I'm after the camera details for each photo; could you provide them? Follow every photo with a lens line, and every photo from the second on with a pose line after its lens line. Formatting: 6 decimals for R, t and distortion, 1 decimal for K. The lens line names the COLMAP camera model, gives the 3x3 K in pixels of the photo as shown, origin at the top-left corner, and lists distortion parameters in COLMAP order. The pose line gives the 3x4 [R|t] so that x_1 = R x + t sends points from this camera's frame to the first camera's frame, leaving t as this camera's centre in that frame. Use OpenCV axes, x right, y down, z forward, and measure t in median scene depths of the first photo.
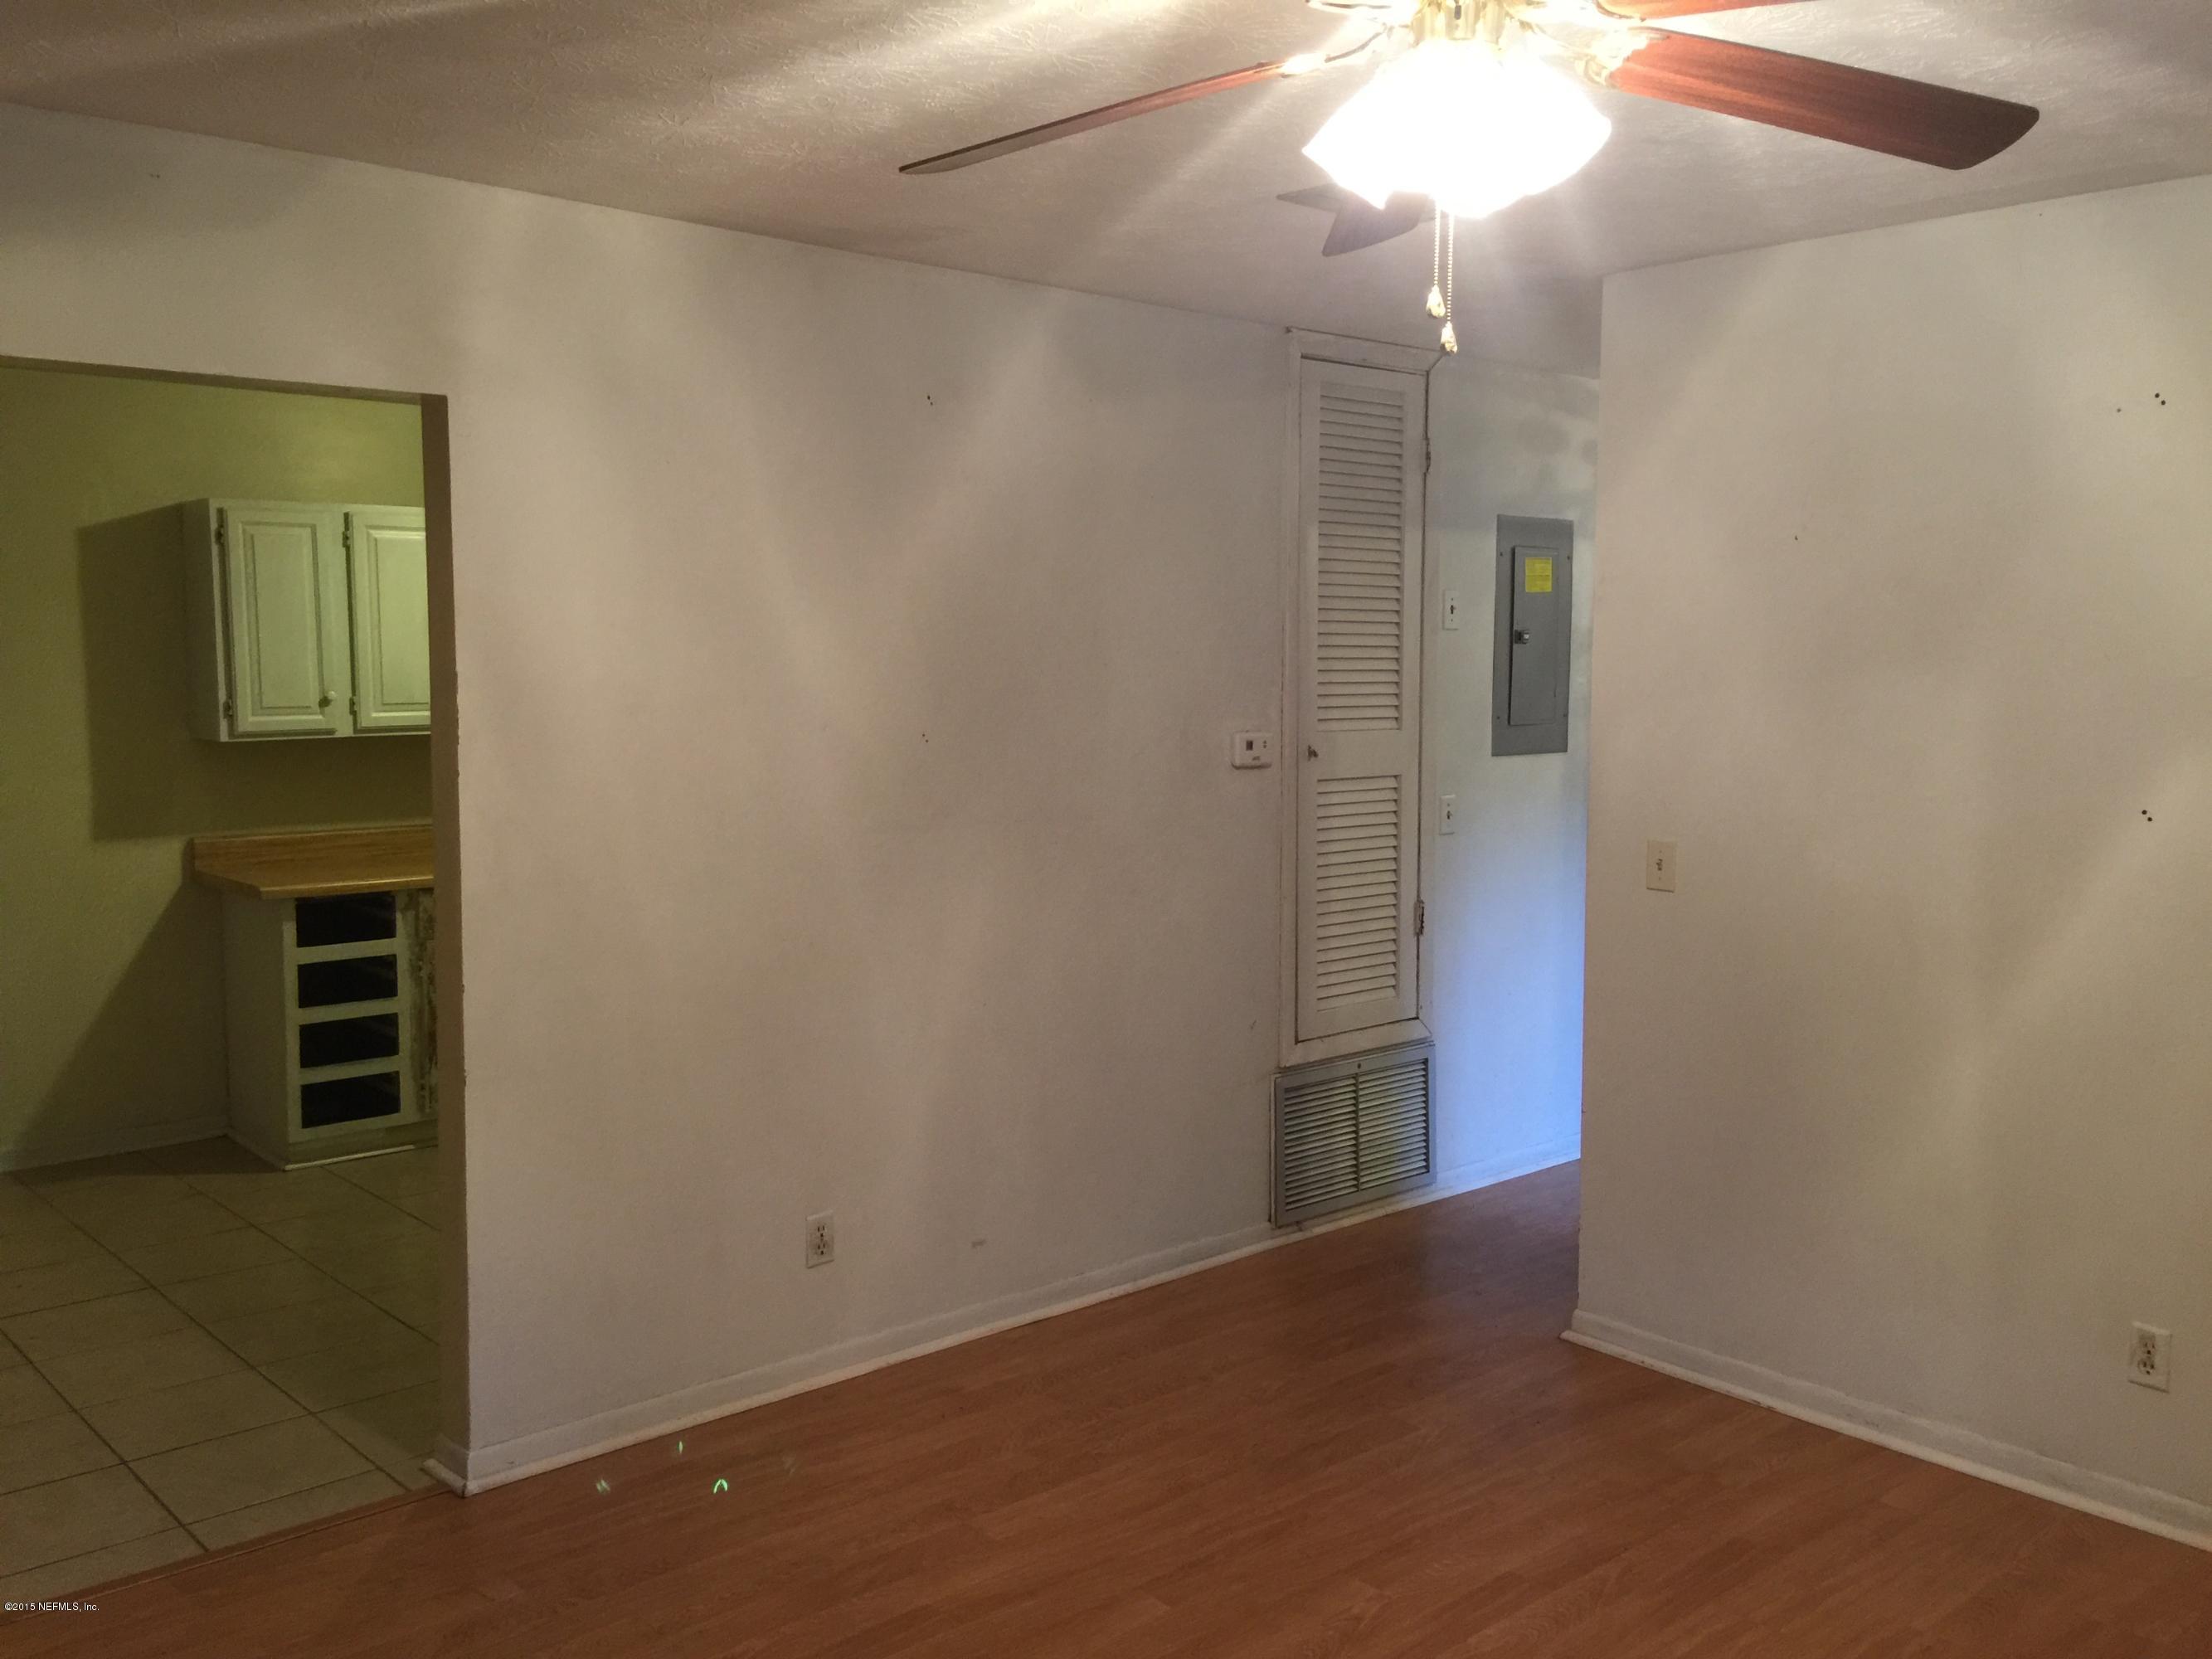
lens RADIAL K [[1877.1, 0, 1118.2], [0, 1877.1, 832.5], [0, 0, 1]] dist [0.041596, -0.077160]
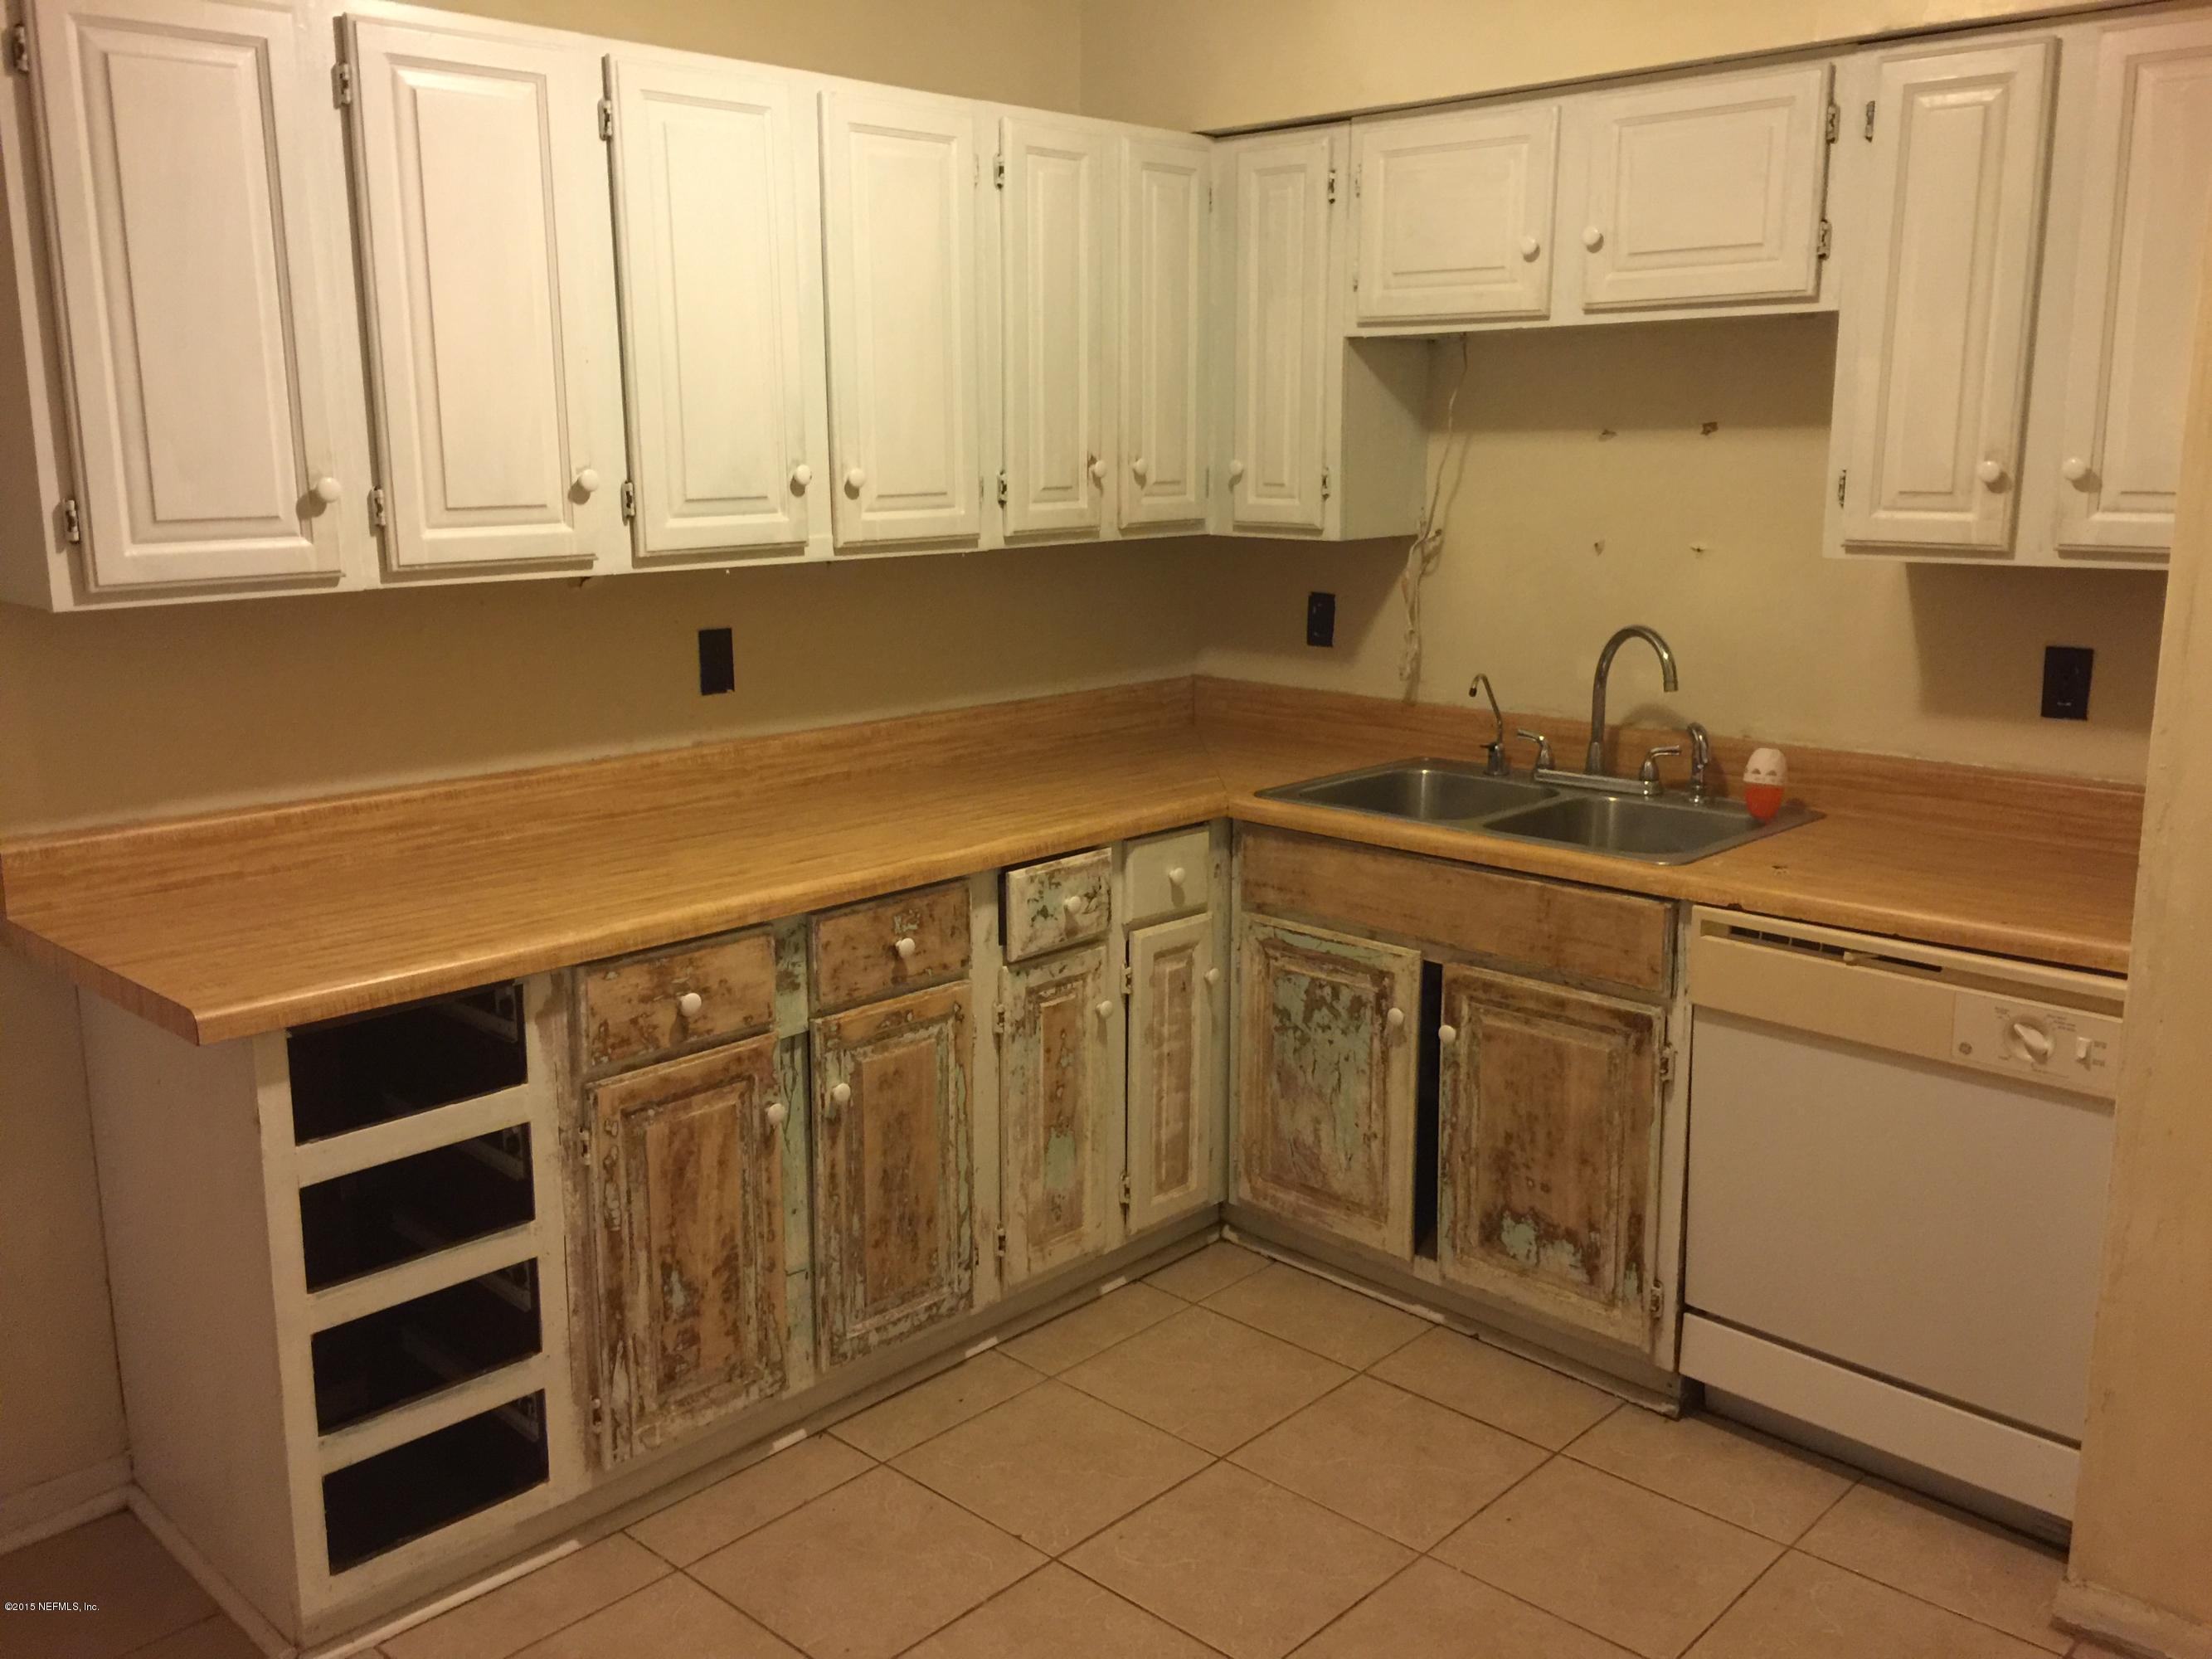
lens RADIAL K [[1877.1, 0, 1093.1], [0, 1877.1, 825.8], [0, 0, 1]] dist [0.041596, -0.077160]
pose [[0.997514, -0.022930, 0.066631, -0.285703], [0.016250, 0.994943, 0.099121, -0.038559], [-0.068567, -0.097792, 0.992842, 0.588522]]
